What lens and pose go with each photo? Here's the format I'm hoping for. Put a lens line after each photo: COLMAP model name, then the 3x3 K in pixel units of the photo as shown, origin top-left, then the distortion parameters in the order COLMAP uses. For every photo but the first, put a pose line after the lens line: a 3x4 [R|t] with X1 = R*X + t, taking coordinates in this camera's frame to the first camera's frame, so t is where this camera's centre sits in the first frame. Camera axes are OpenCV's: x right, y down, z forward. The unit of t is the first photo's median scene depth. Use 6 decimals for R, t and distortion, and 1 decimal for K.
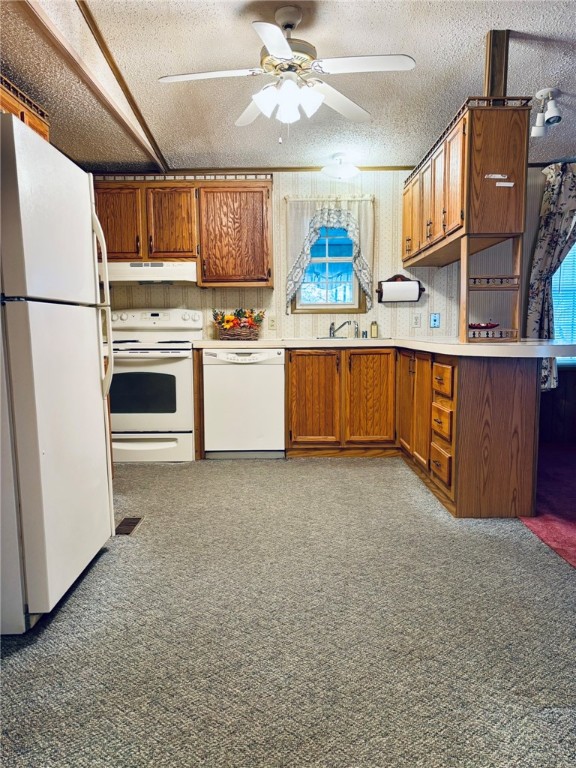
lens RADIAL K [[575.7, 0, 283.6], [0, 575.7, 385.3], [0, 0, 1]] dist [0.048733, -0.041095]
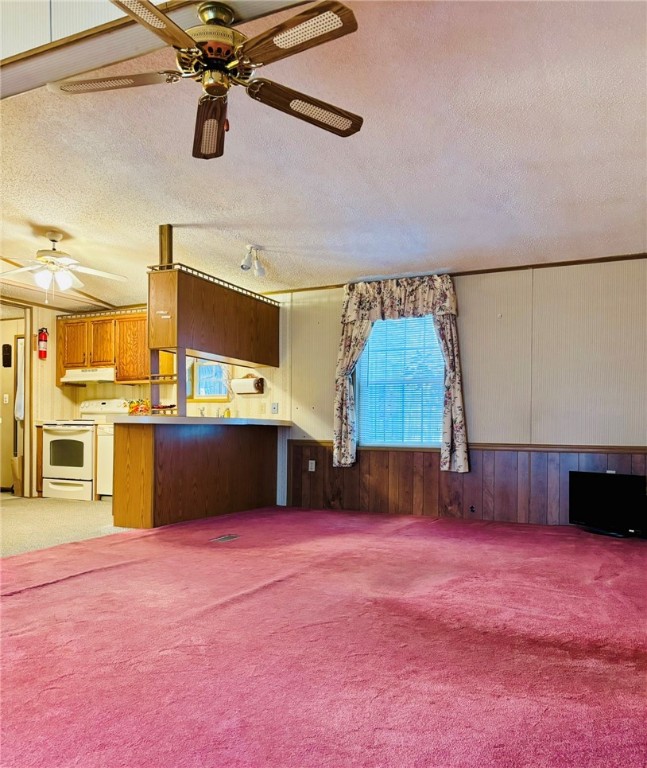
lens RADIAL K [[630.4, 0, 325.7], [0, 630.4, 427.8], [0, 0, 1]] dist [0.103120, -0.016768]
pose [[0.902918, 0.014912, -0.429555, 1.058850], [-0.059752, 0.994048, -0.091089, 0.058152], [0.425640, 0.107913, 0.898435, -0.231333]]
